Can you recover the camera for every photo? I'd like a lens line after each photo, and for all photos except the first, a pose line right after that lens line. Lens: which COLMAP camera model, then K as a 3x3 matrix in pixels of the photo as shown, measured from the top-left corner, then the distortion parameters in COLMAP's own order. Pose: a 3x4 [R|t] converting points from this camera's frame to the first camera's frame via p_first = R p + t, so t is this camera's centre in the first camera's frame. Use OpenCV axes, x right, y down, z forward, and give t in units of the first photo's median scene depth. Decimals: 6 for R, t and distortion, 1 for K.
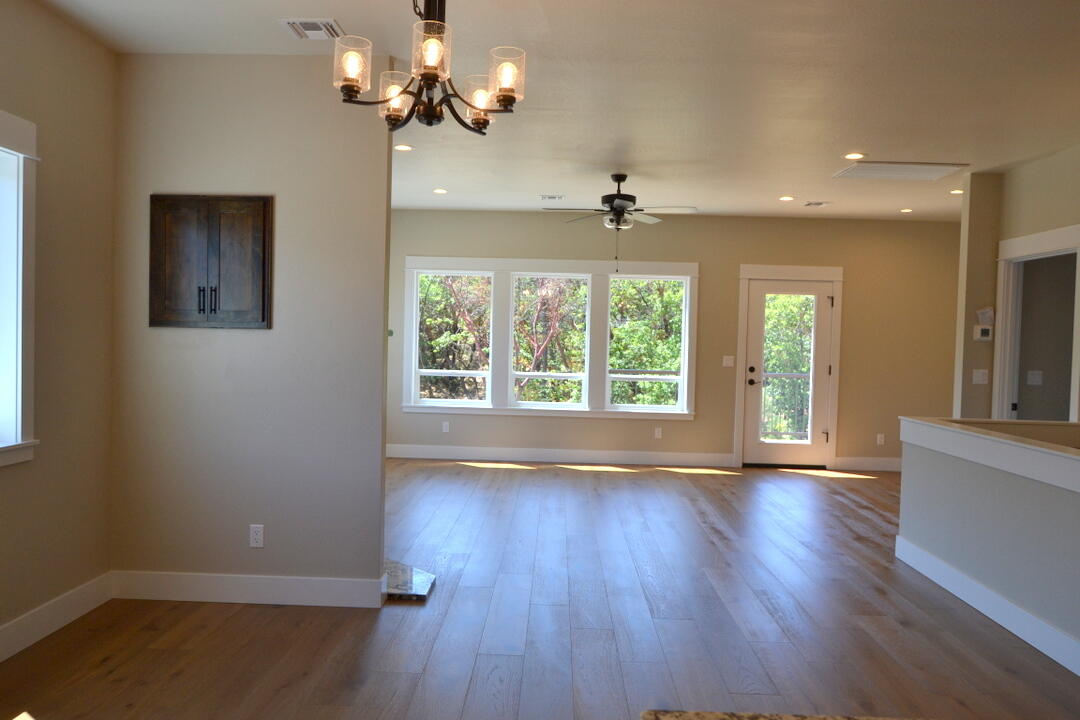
lens RADIAL K [[847.2, 0, 537.6], [0, 847.2, 357.2], [0, 0, 1]] dist [-0.021334, 0.022762]
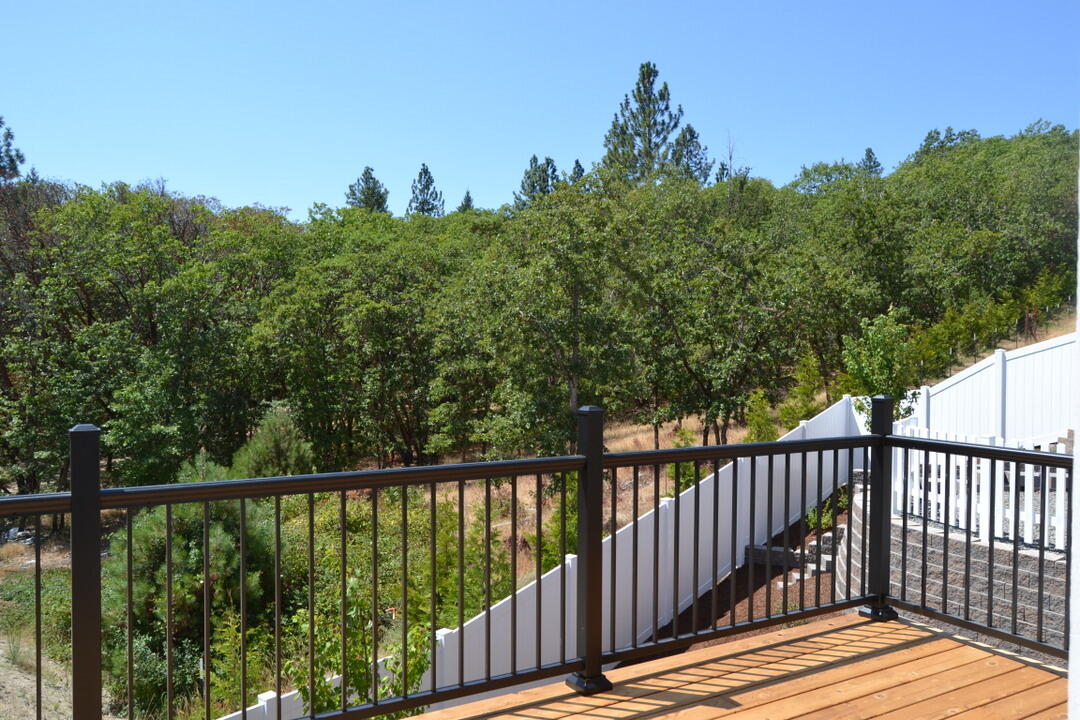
lens RADIAL K [[847.2, 0, 538.0], [0, 847.2, 358.9], [0, 0, 1]] dist [-0.021334, 0.022762]
pose [[0.845323, -0.030338, 0.533394, 0.333890], [0.029494, 0.999514, 0.010108, -0.049606], [-0.533441, 0.007188, 0.845807, 1.355964]]
